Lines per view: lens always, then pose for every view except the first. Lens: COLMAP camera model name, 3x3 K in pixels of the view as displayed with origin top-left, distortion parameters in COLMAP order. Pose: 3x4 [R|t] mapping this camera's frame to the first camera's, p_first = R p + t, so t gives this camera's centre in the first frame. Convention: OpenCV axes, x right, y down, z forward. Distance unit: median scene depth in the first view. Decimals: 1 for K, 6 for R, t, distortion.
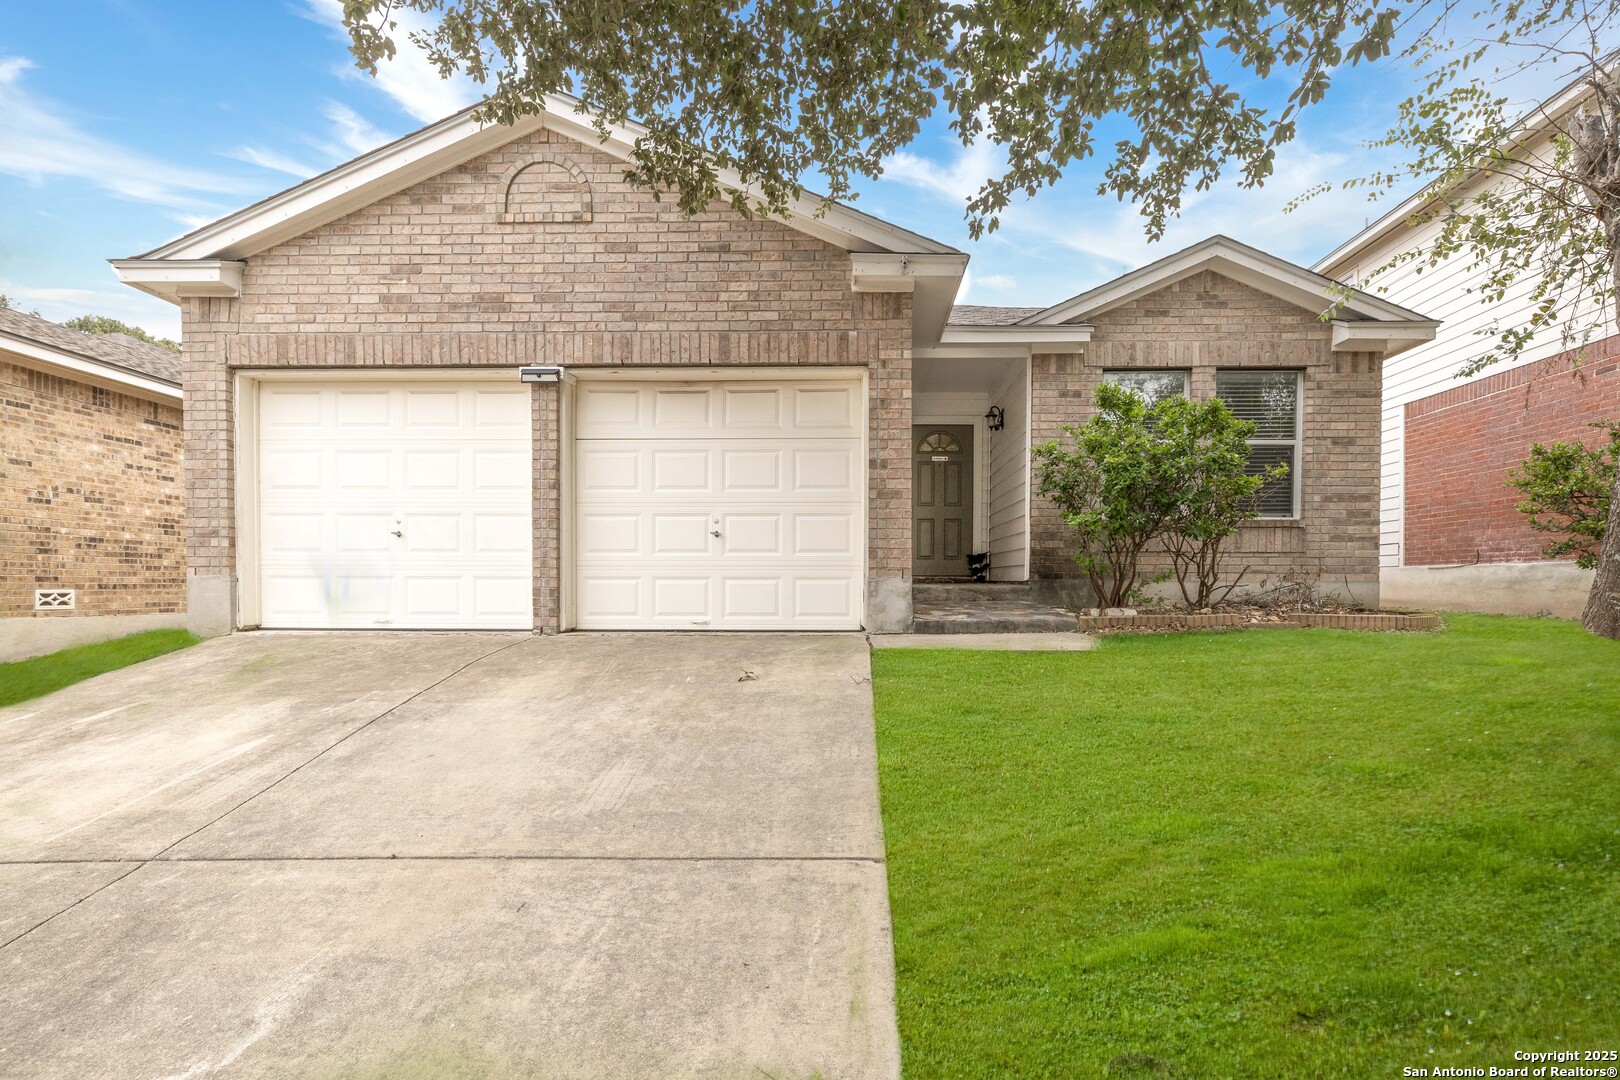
lens RADIAL K [[698.8, 0, 812.1], [0, 698.8, 531.3], [0, 0, 1]] dist [-0.002433, -0.000049]
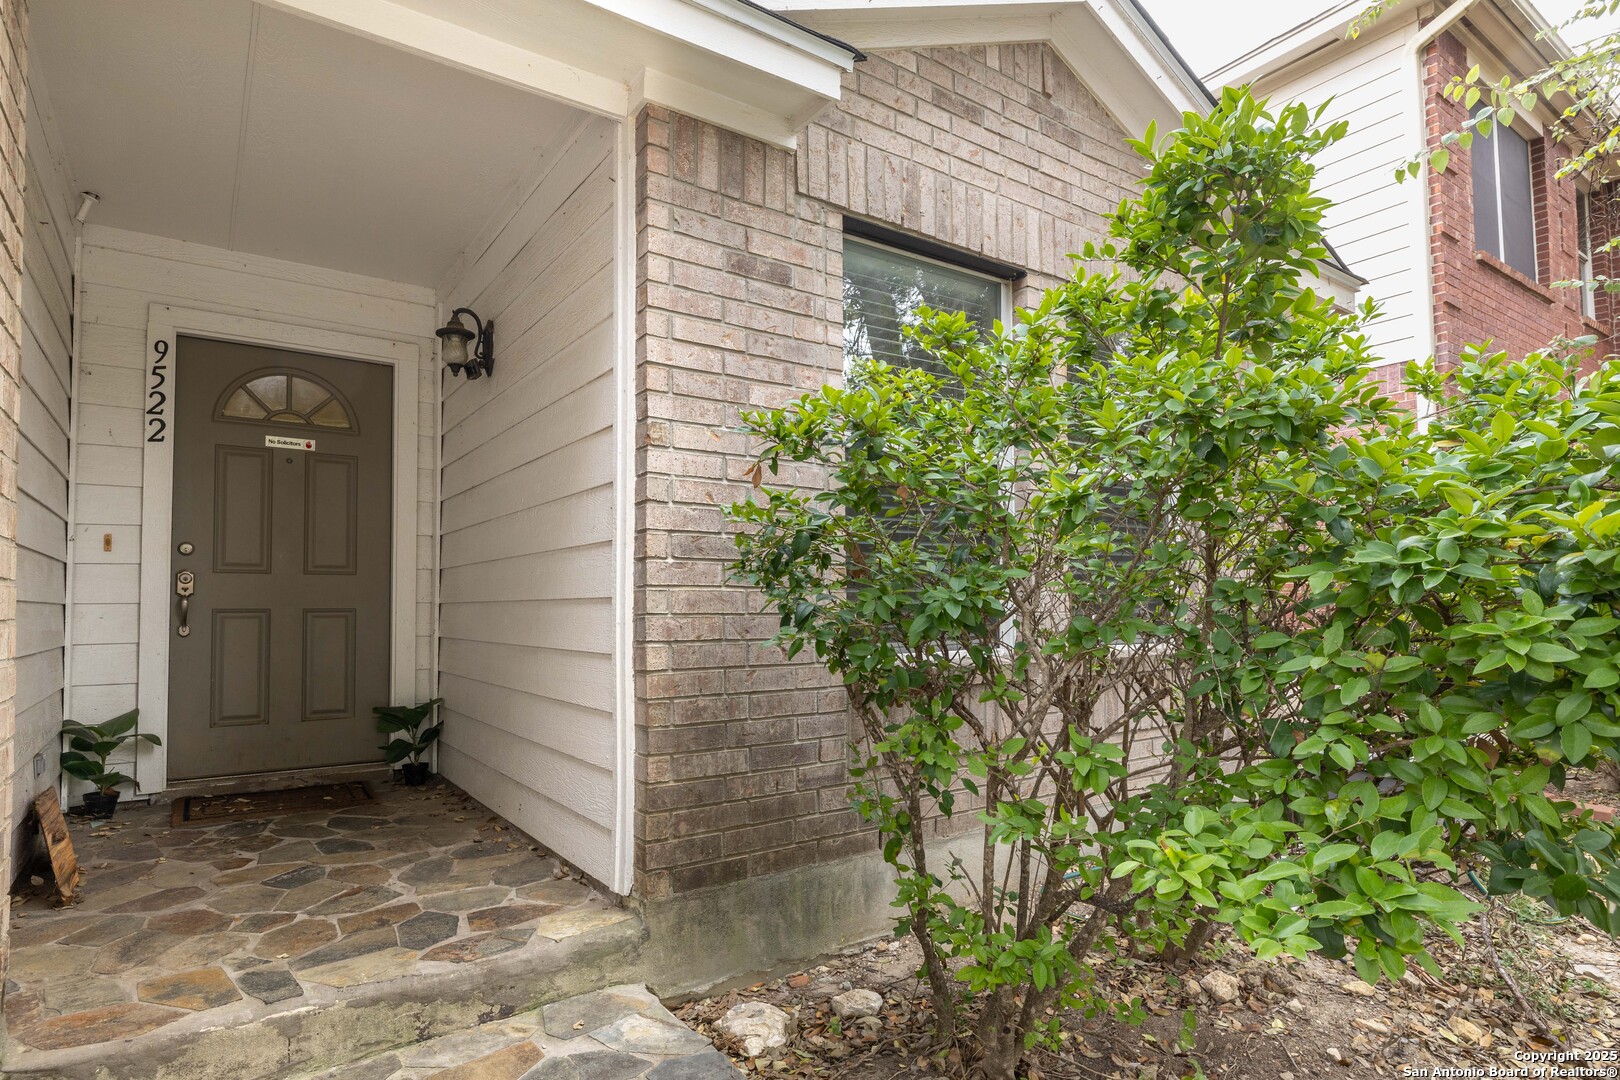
lens RADIAL K [[893.7, 0, 881.7], [0, 893.7, 592.9], [0, 0, 1]] dist [0.002096, 0.000150]
pose [[0.733712, -0.001230, 0.679459, 0.136422], [-0.017806, 0.999620, 0.021039, -0.060685], [-0.679227, -0.027535, 0.733412, 0.659783]]
